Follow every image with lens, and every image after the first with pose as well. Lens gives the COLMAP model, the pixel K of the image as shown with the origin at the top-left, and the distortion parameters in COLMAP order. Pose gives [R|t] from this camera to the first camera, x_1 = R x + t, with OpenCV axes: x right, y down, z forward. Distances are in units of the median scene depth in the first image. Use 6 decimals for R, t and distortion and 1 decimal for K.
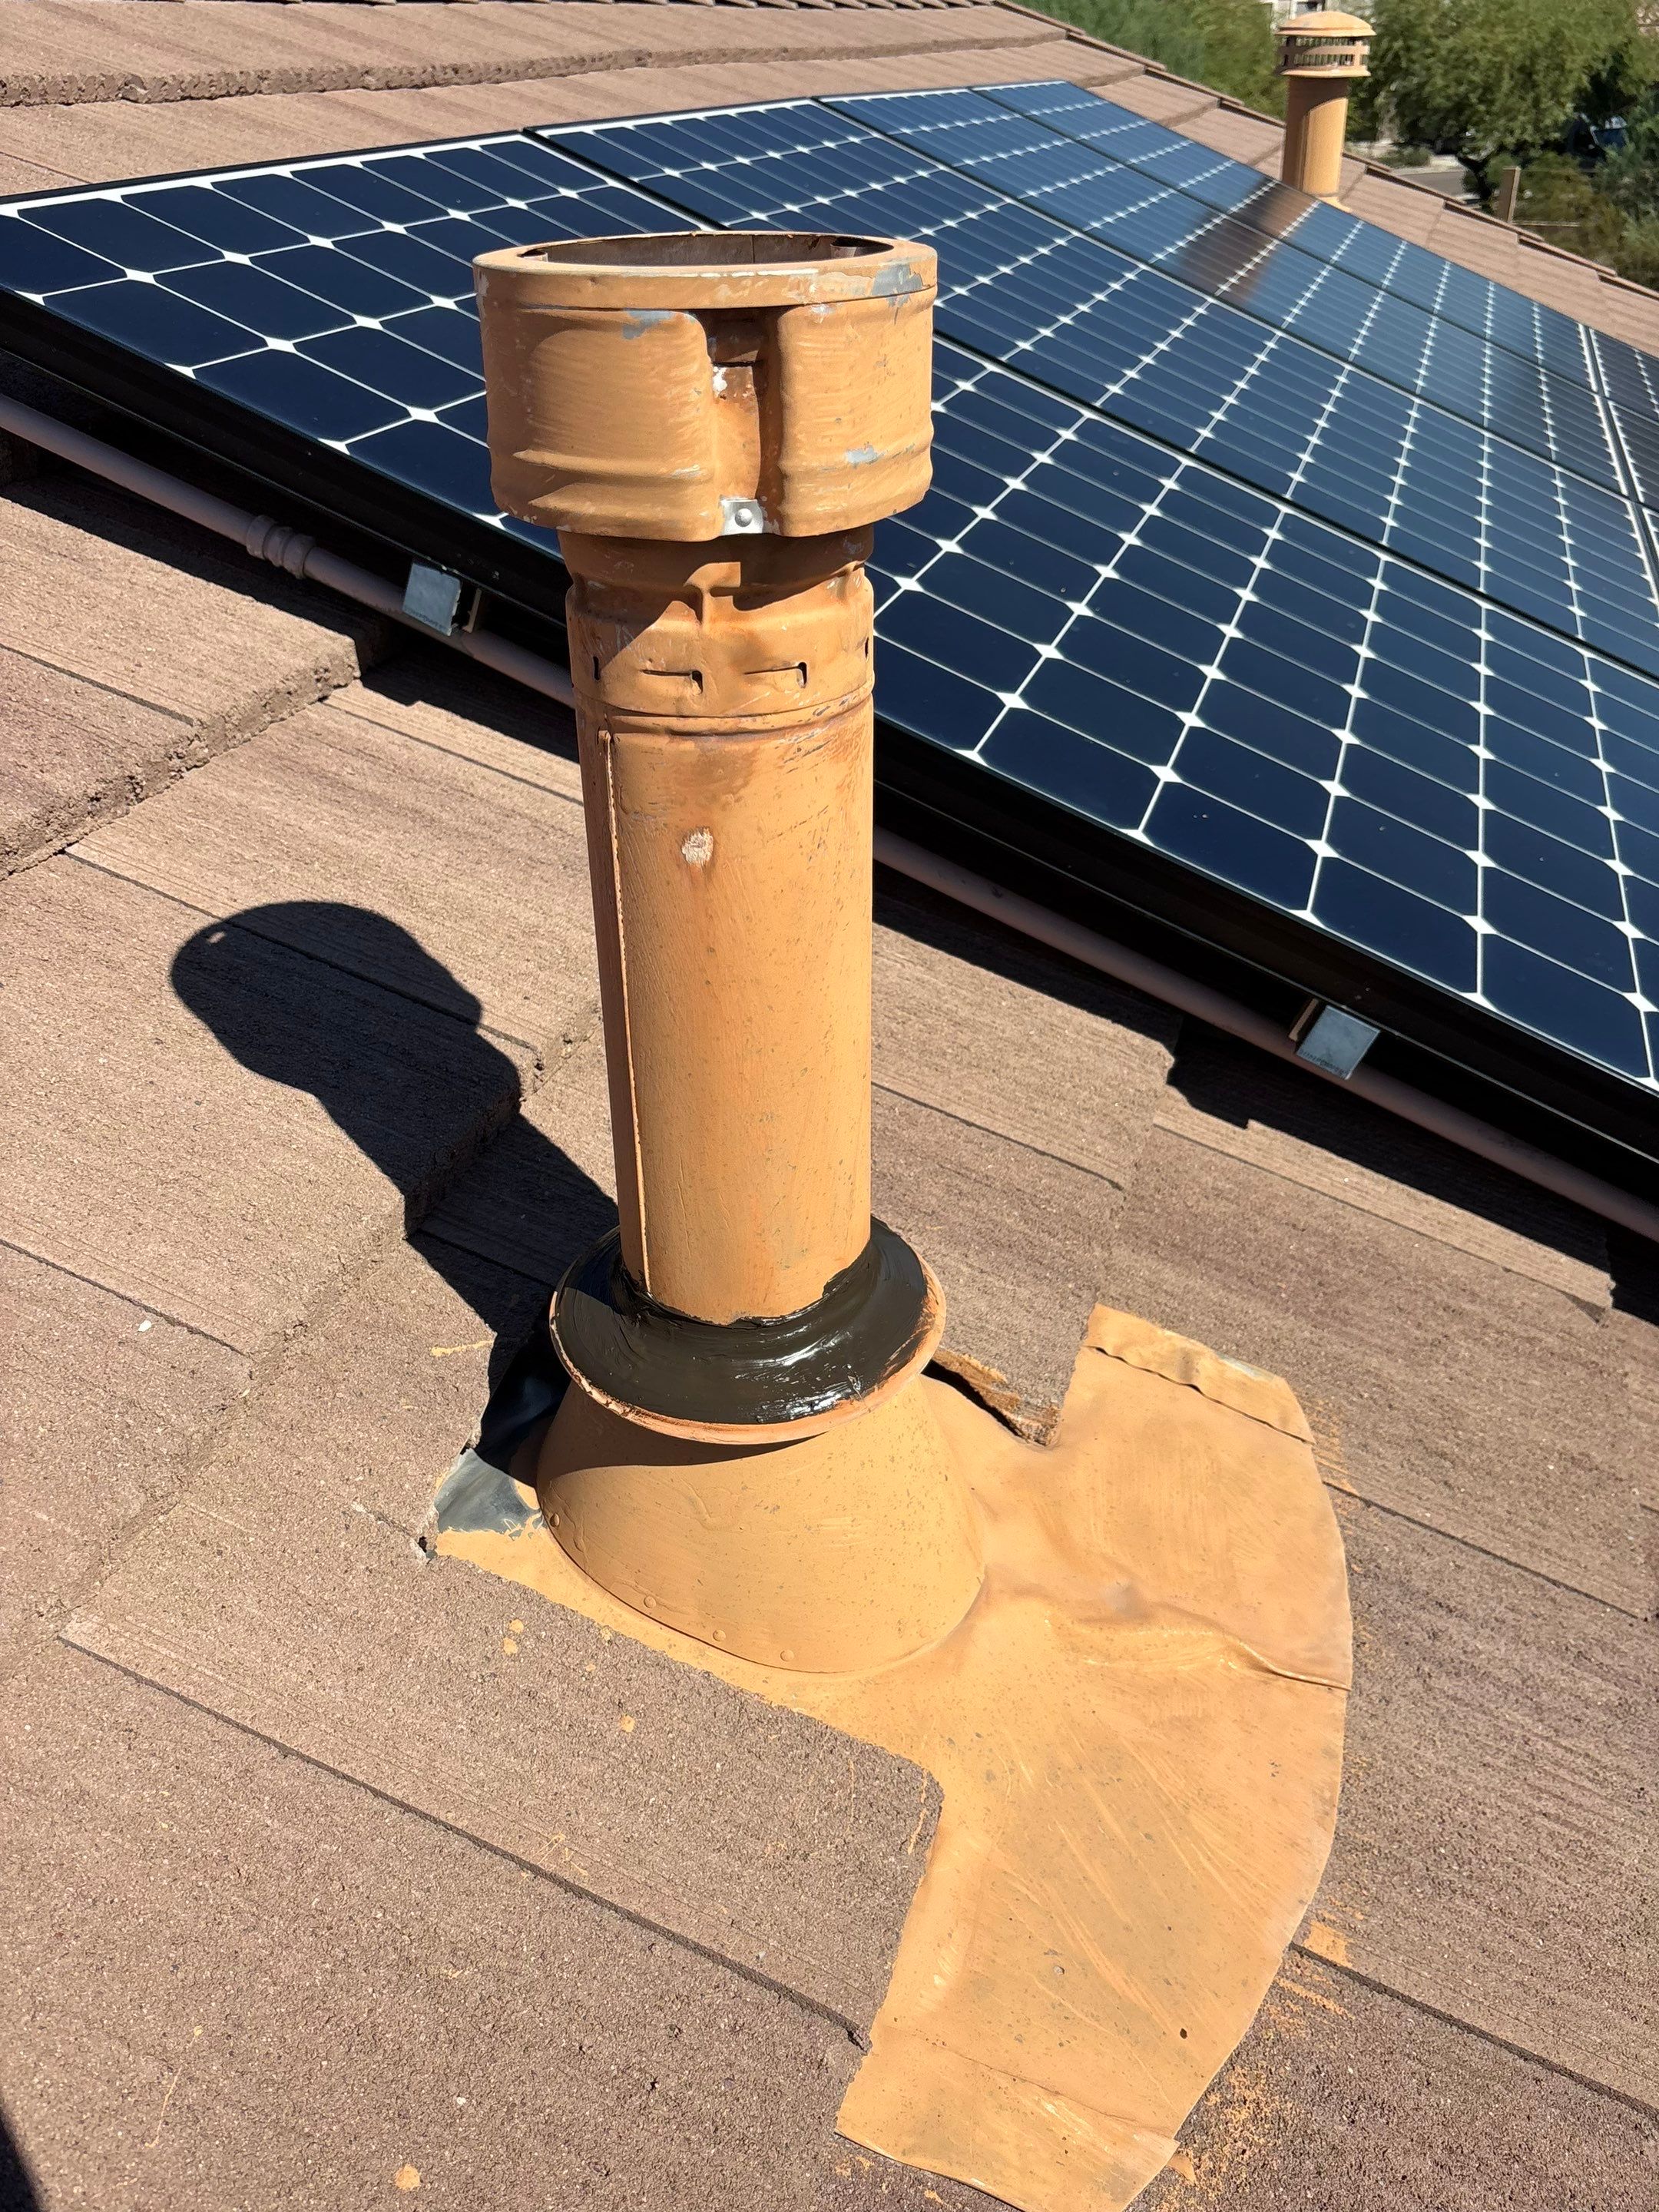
lens RADIAL K [[1871.8, 0, 819.5], [0, 1871.8, 1071.9], [0, 0, 1]] dist [0.009614, 0.012115]
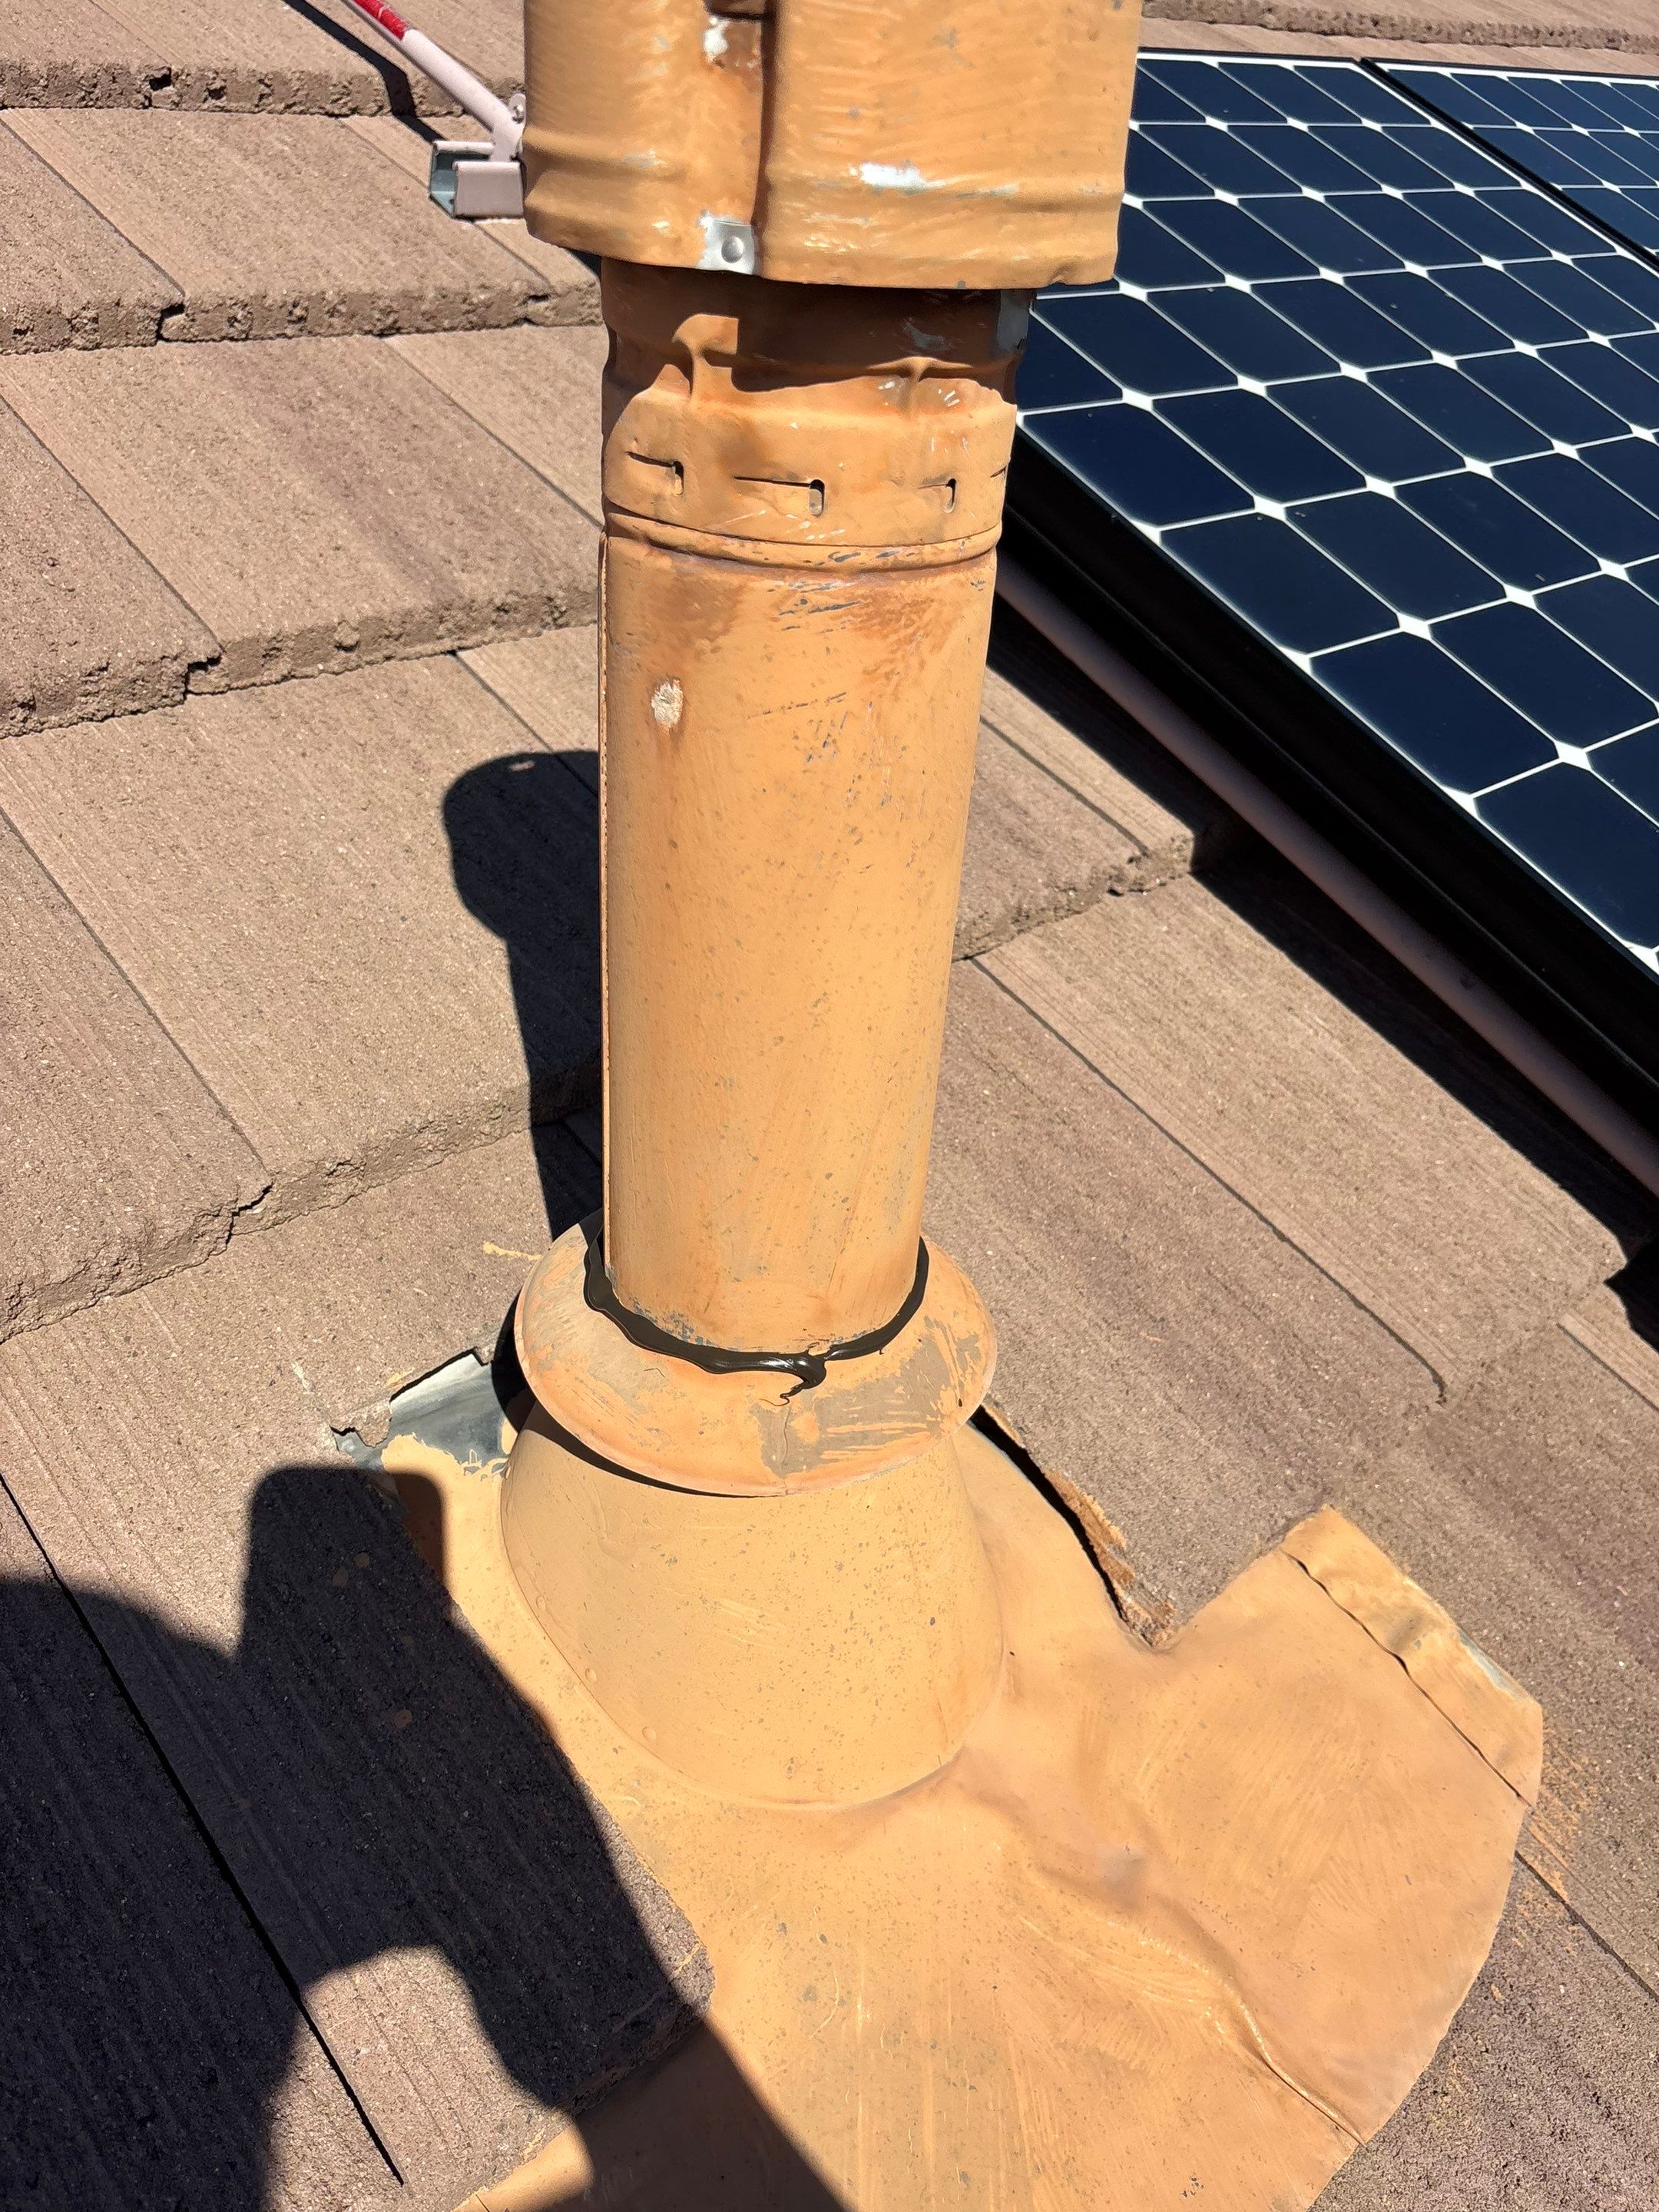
lens RADIAL K [[1825.1, 0, 829.5], [0, 1825.1, 1106.0], [0, 0, 1]] dist [-0.042367, 0.080736]
pose [[0.860252, 0.311882, -0.403356, 0.308114], [-0.308201, 0.948287, 0.075921, -0.036197], [0.406176, 0.059003, 0.911888, 0.317880]]
